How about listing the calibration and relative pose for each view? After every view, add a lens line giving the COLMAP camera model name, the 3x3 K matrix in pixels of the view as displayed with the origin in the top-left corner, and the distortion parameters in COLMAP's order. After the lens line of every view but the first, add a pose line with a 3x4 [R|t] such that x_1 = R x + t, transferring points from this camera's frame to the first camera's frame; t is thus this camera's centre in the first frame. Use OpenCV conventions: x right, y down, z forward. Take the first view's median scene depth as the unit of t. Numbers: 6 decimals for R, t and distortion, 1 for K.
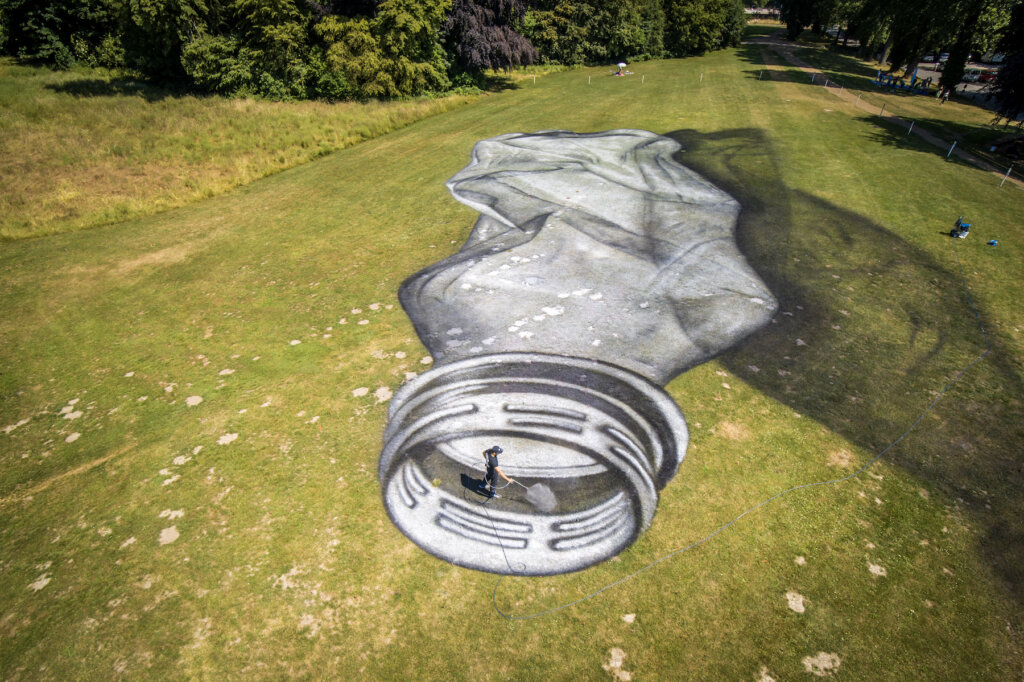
lens RADIAL K [[548.6, 0, 501.6], [0, 548.6, 341.8], [0, 0, 1]] dist [-0.001717, -0.001658]
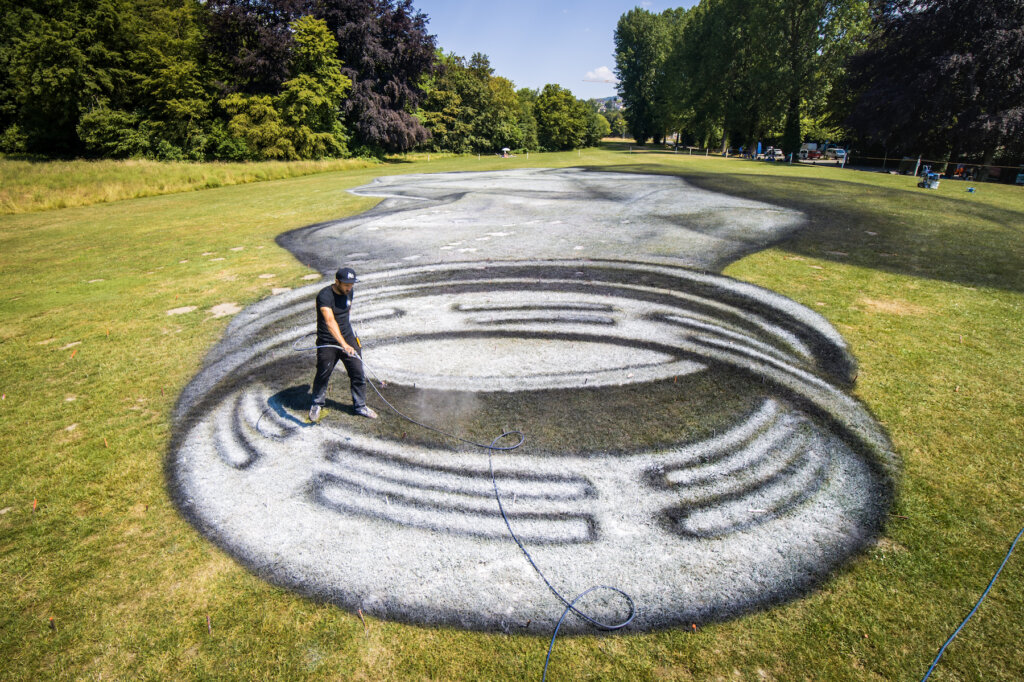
lens RADIAL K [[517.2, 0, 450.9], [0, 517.2, 266.9], [0, 0, 1]] dist [-0.004077, -0.001566]
pose [[0.993989, -0.021948, 0.107256, -0.023120], [0.054935, 0.947423, -0.315233, 0.109148], [-0.094698, 0.319230, 0.942934, 0.234170]]
